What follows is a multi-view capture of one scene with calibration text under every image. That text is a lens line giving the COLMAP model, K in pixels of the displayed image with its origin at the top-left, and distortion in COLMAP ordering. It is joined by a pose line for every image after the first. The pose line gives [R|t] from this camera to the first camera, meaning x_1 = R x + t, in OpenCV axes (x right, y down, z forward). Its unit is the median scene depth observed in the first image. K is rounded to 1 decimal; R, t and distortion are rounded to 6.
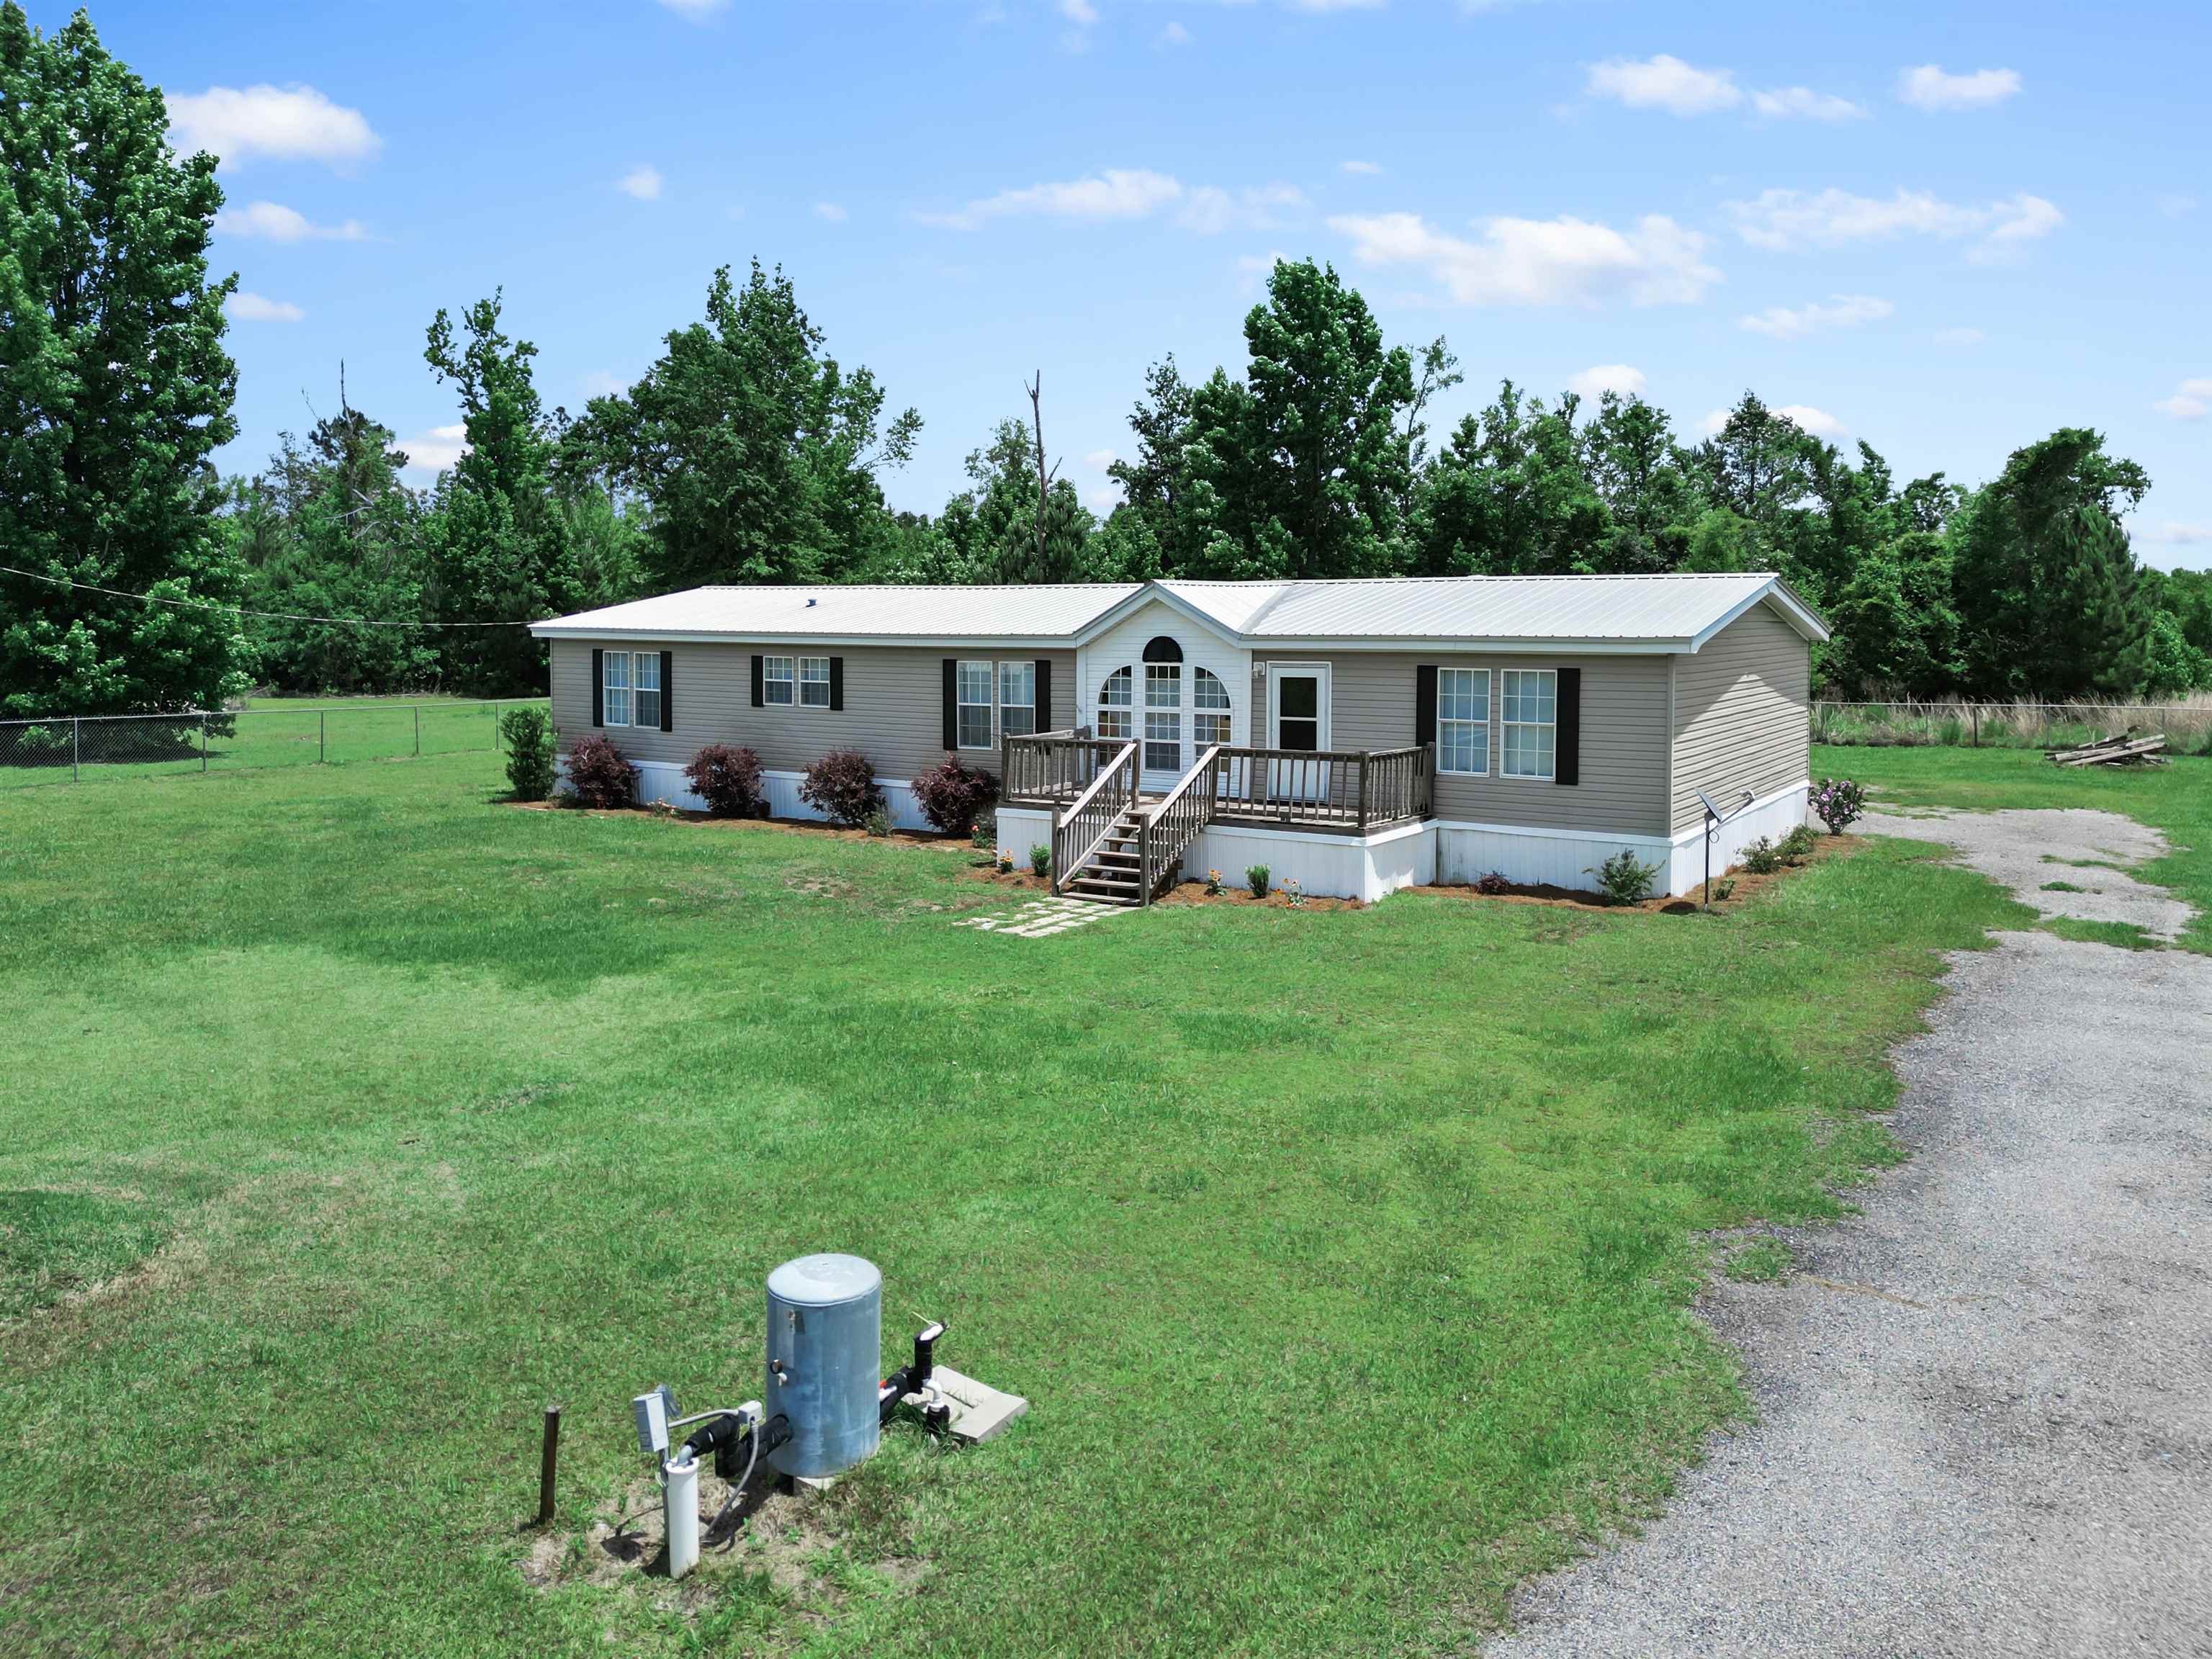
lens RADIAL K [[1588.6, 0, 1057.9], [0, 1588.6, 695.9], [0, 0, 1]] dist [0.001455, -0.003900]
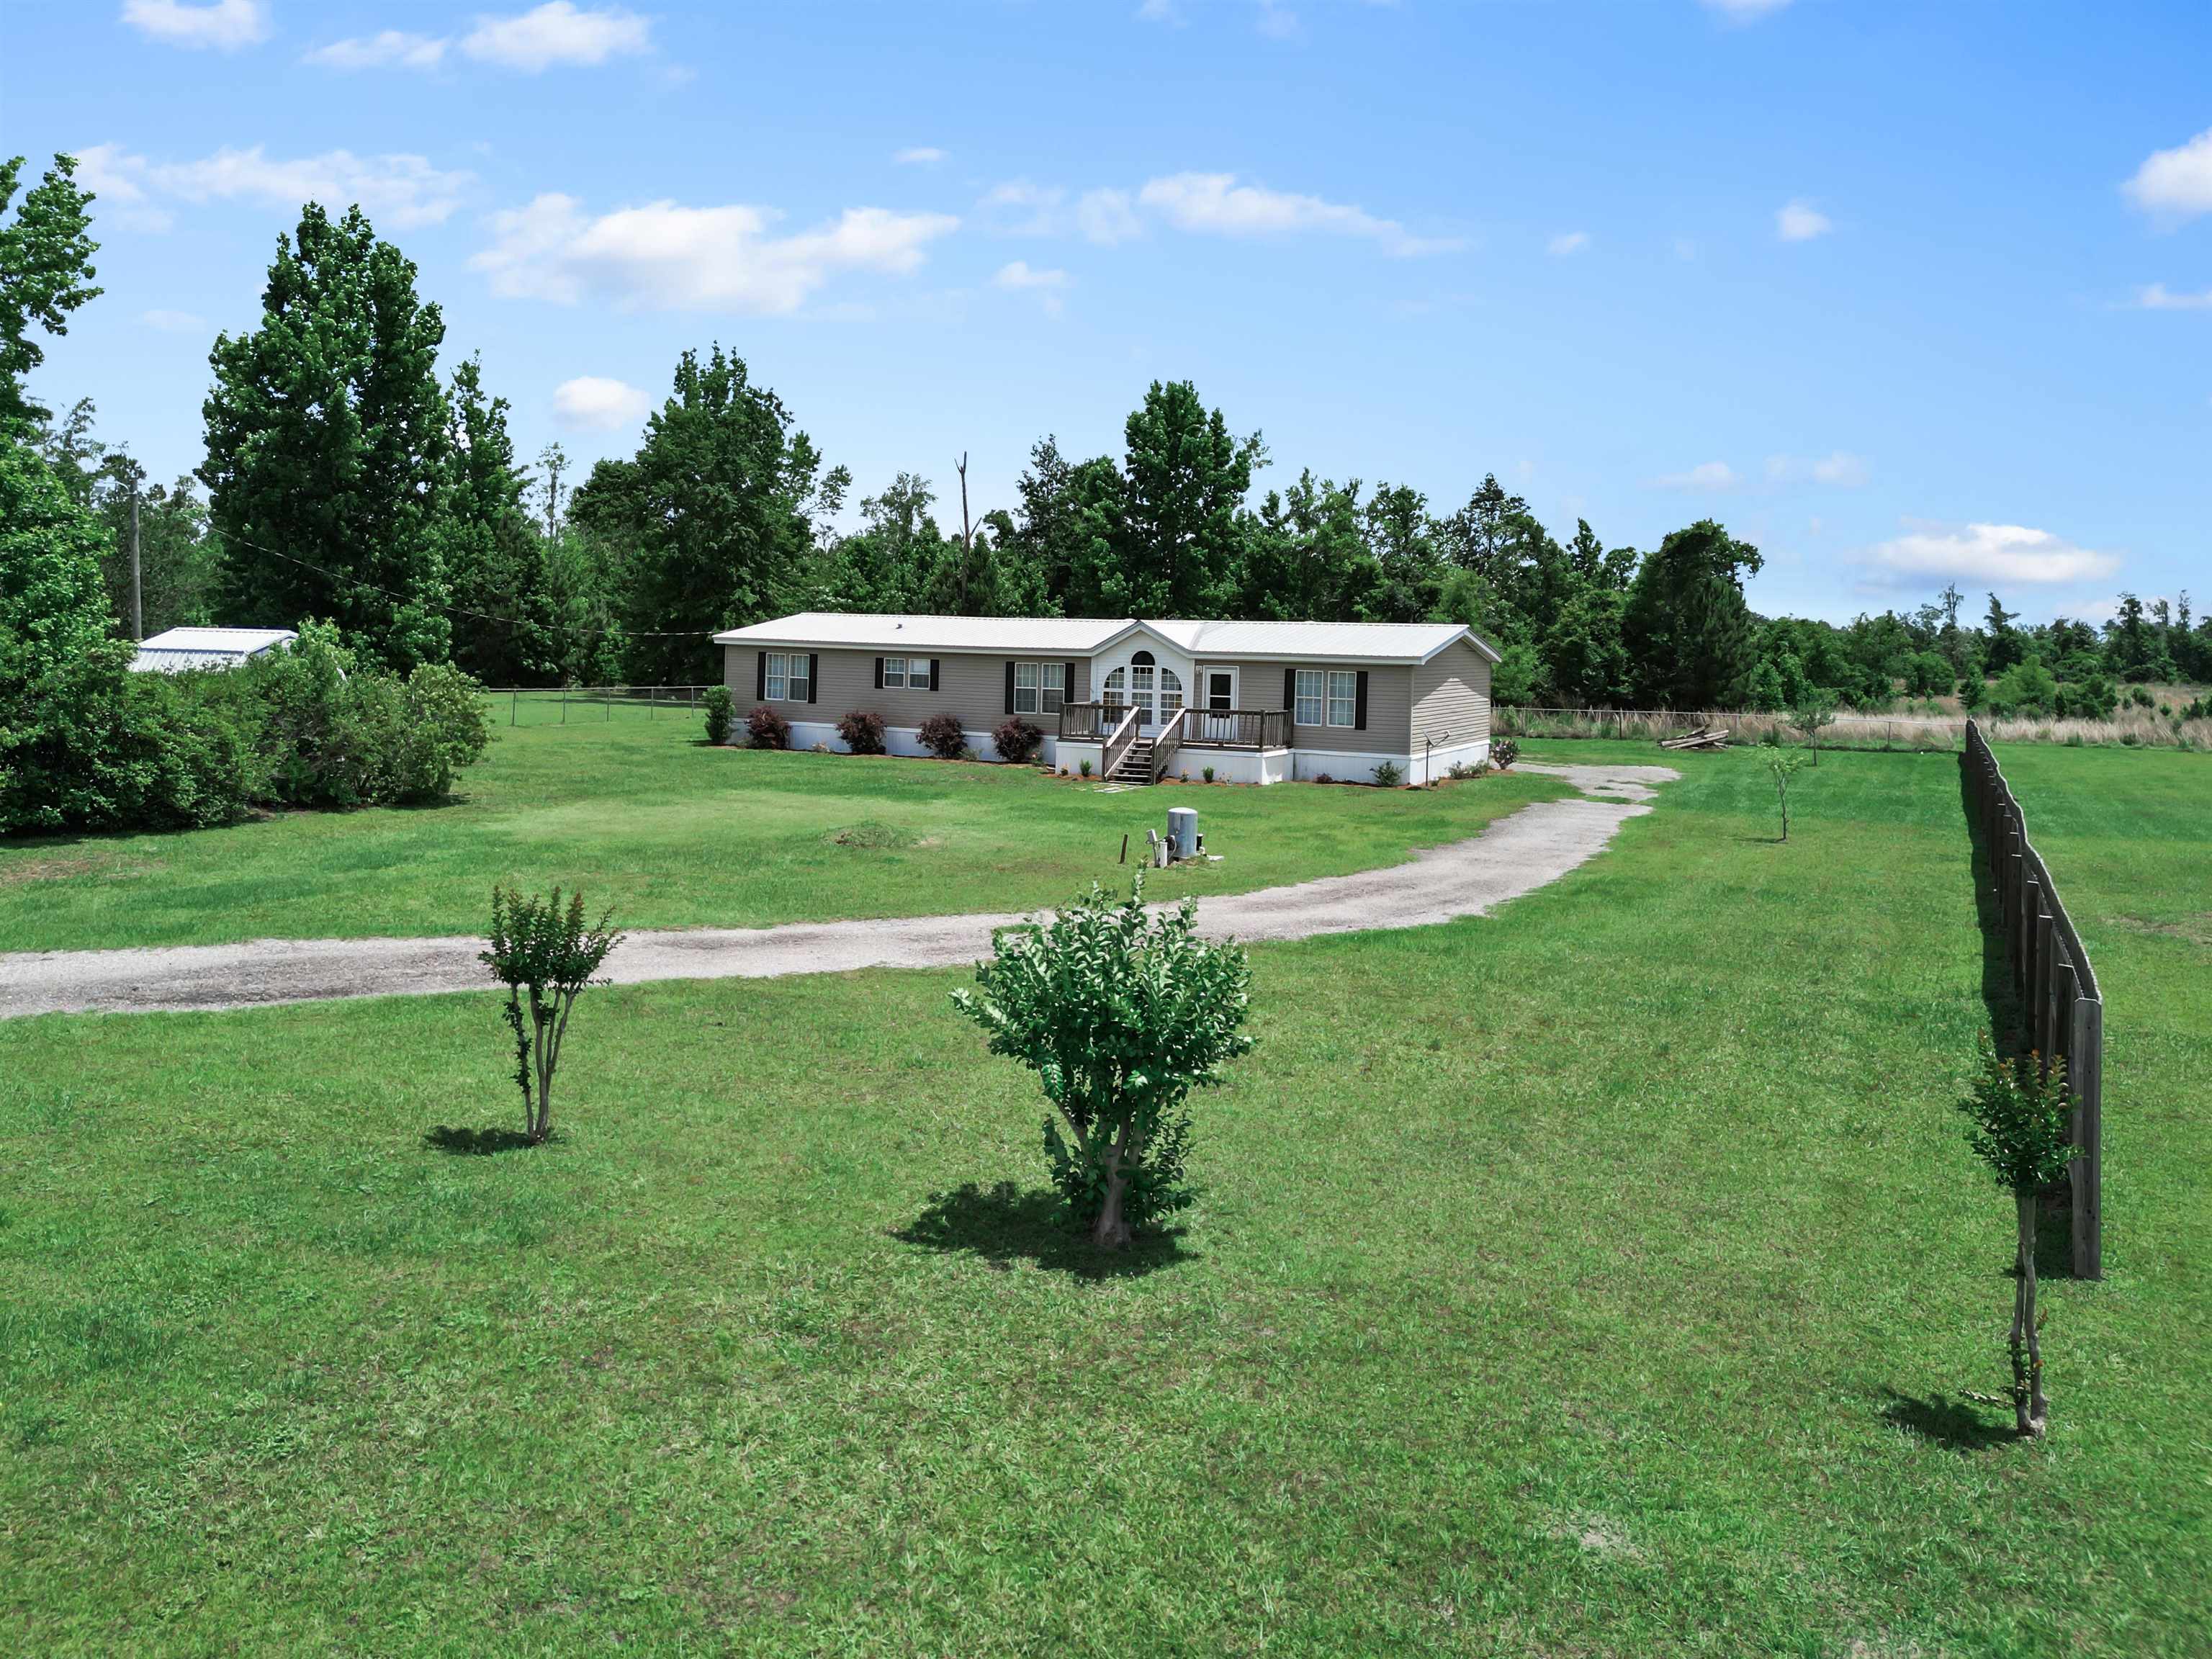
lens RADIAL K [[1578.9, 0, 961.5], [0, 1578.9, 710.5], [0, 0, 1]] dist [-0.005513, -0.007584]
pose [[0.996824, 0.019120, 0.077308, -0.241410], [-0.018924, 0.999816, -0.003276, 0.035020], [-0.077357, 0.001802, 0.997002, -0.679454]]
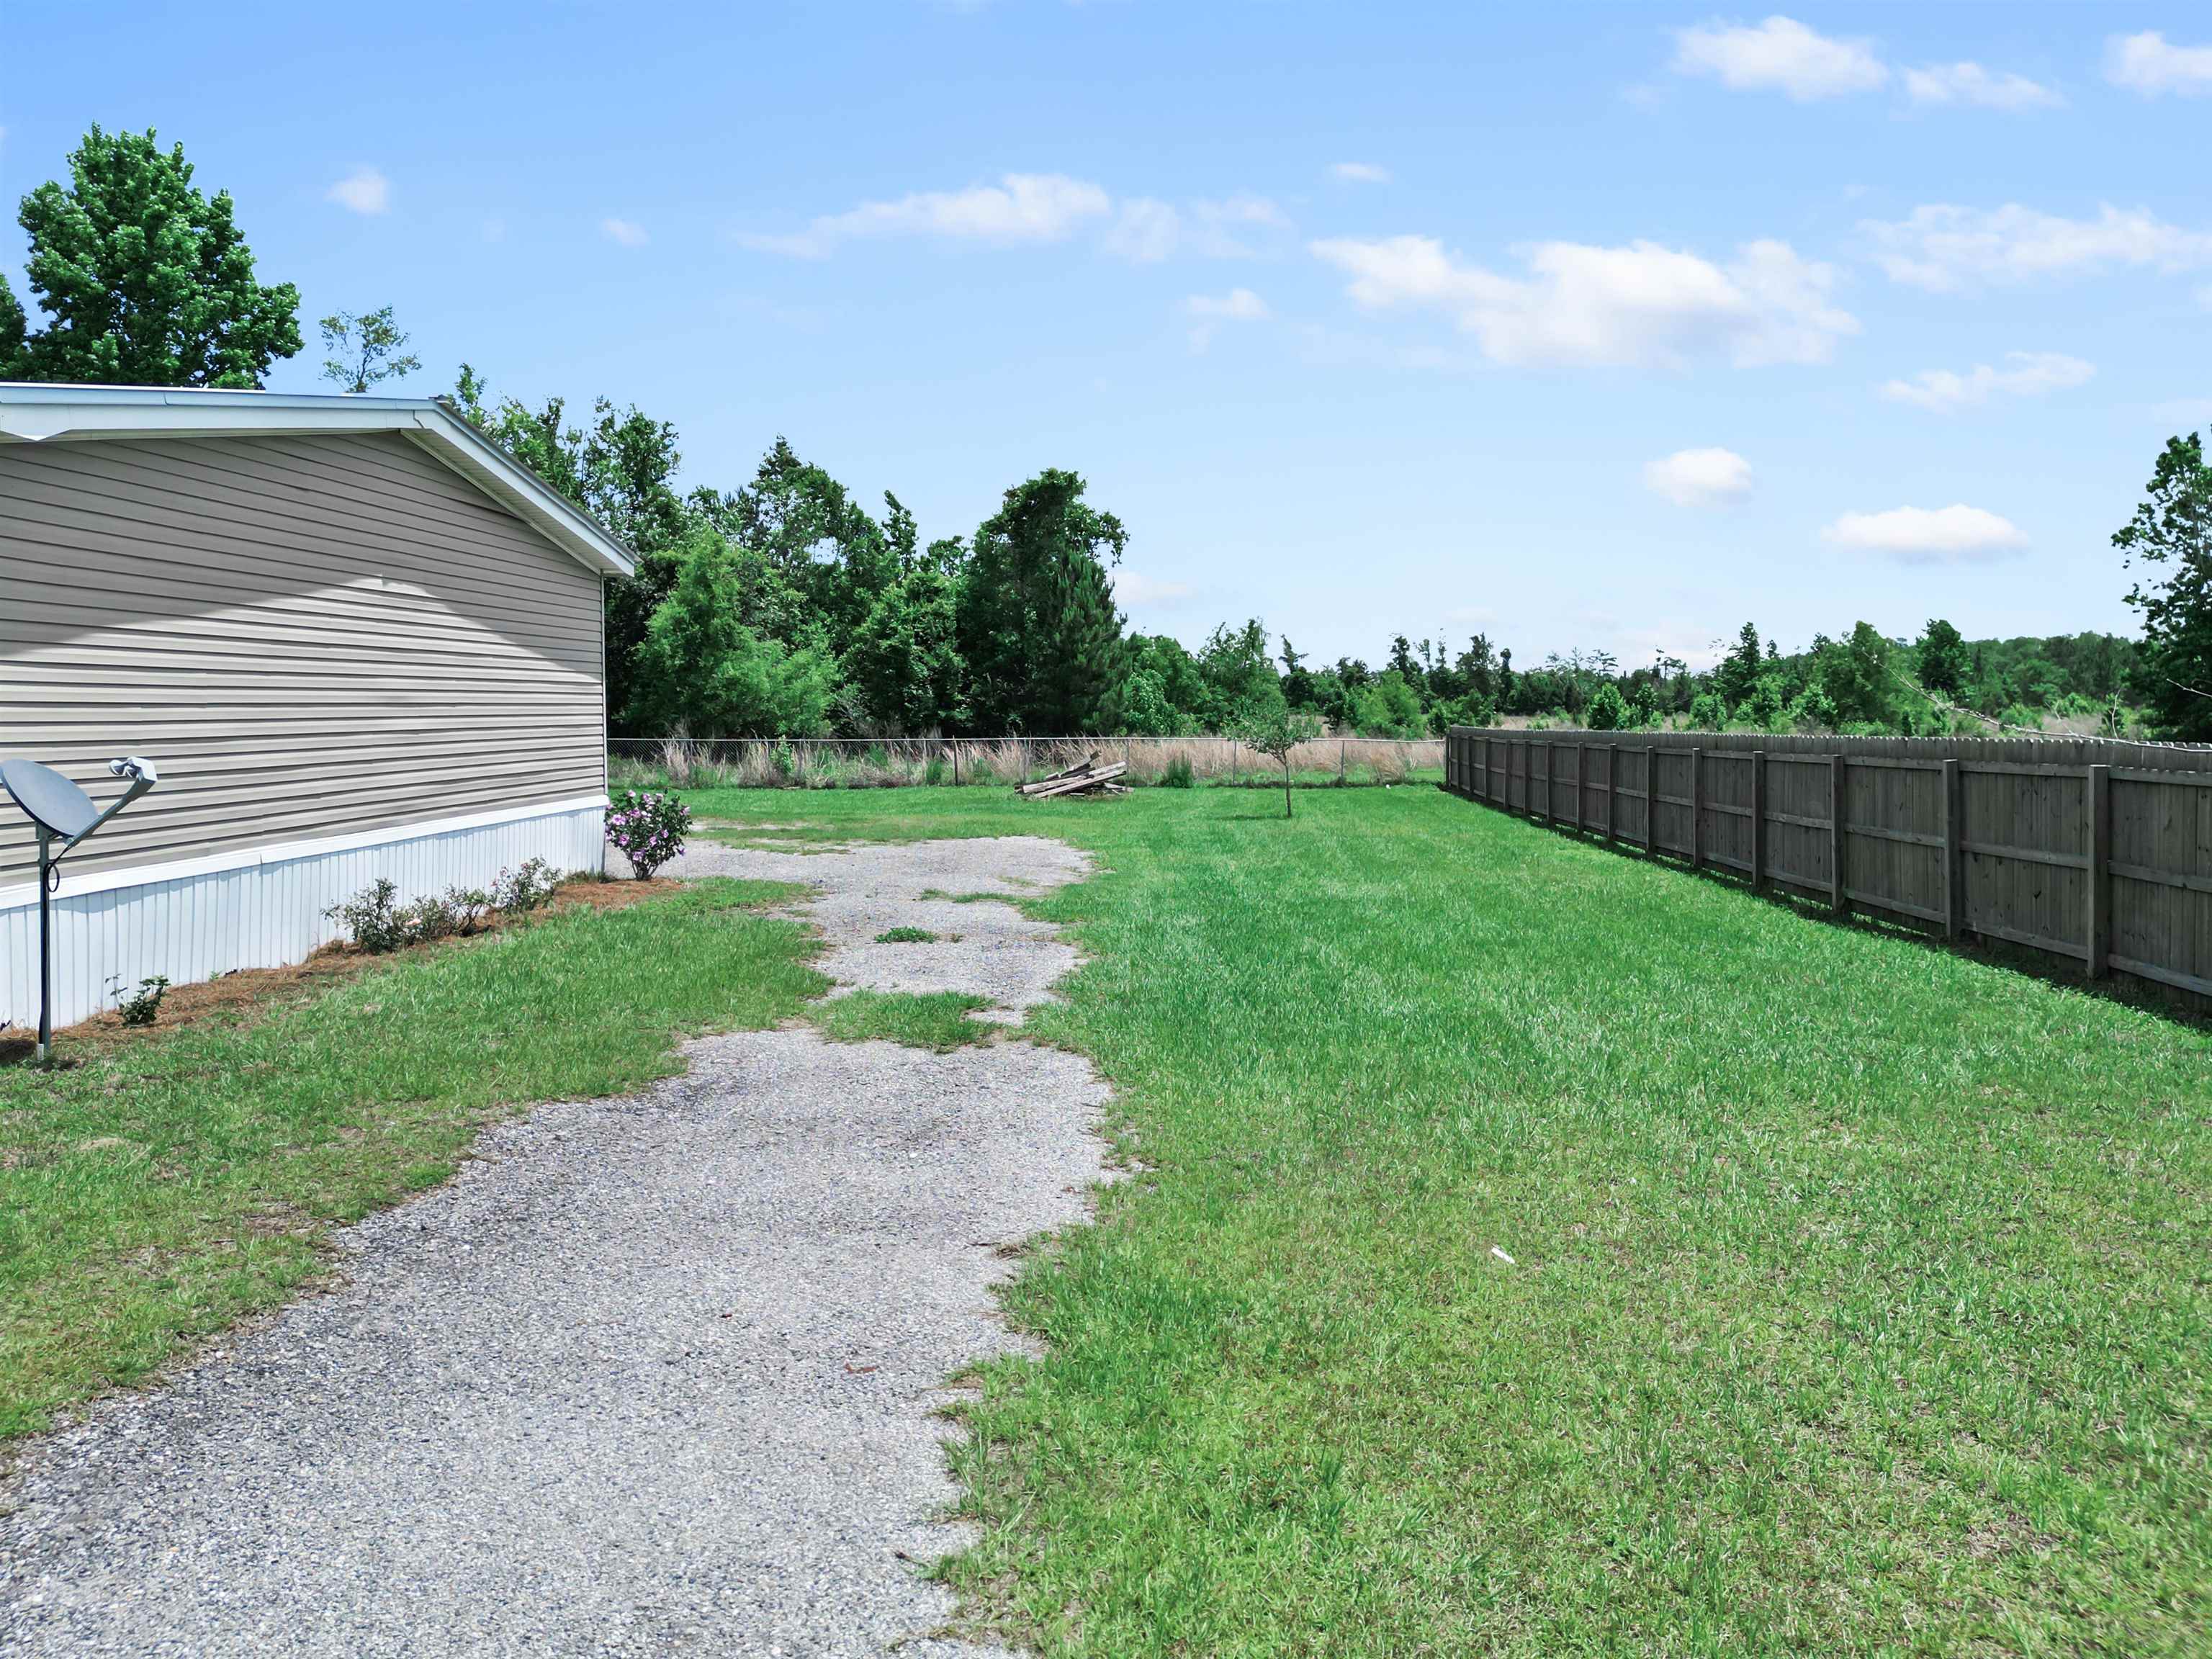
lens RADIAL K [[1551.9, 0, 1099.8], [0, 1551.9, 780.0], [0, 0, 1]] dist [0.047825, -0.038484]
pose [[0.845199, -0.019484, 0.534097, 0.288633], [0.021791, 0.999761, 0.001988, 0.046933], [-0.534008, 0.009958, 0.845421, 0.350044]]
